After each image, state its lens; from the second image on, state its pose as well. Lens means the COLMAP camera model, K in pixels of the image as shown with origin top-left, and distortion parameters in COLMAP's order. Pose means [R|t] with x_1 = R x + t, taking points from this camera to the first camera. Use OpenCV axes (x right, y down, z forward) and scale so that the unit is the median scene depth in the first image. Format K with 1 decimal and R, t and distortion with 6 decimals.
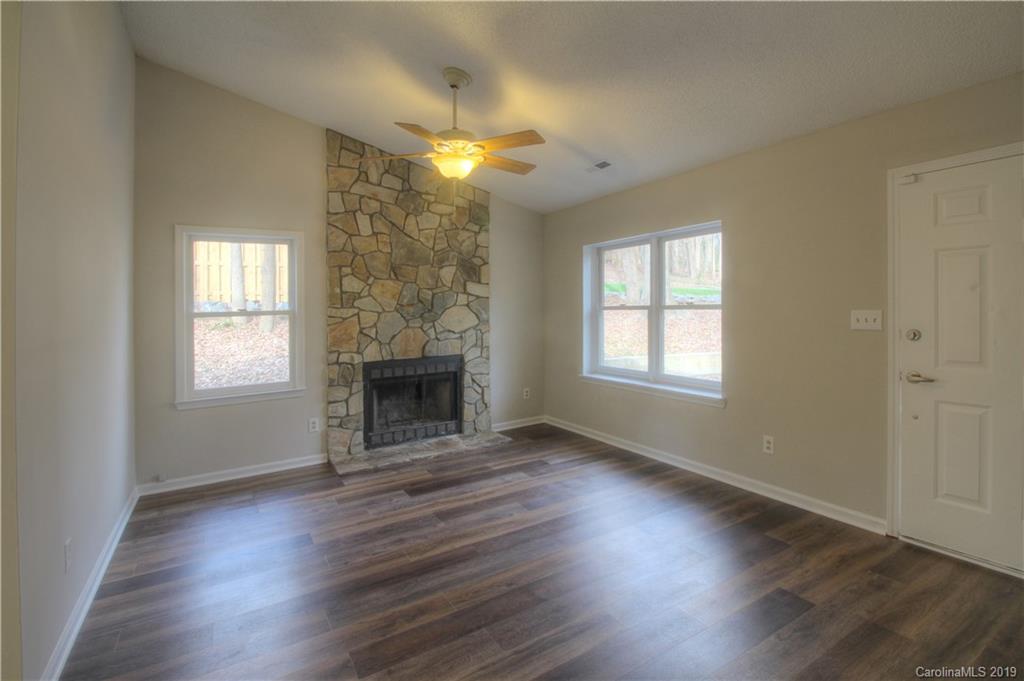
lens RADIAL K [[476.7, 0, 545.9], [0, 476.7, 320.9], [0, 0, 1]] dist [-0.020234, -0.000444]
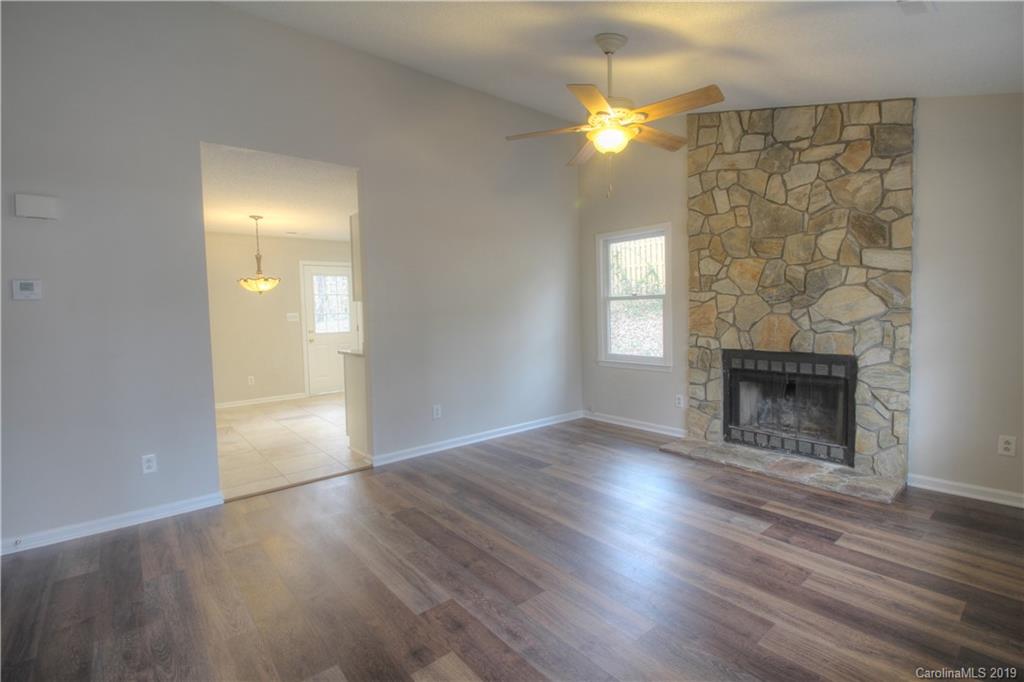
lens RADIAL K [[476.7, 0, 511.9], [0, 476.7, 336.6], [0, 0, 1]] dist [-0.020234, -0.000444]
pose [[0.108549, 0.079224, -0.990929, 0.497474], [-0.009082, 0.996857, 0.078703, -0.007369], [0.994050, 0.000457, 0.108927, 0.475750]]
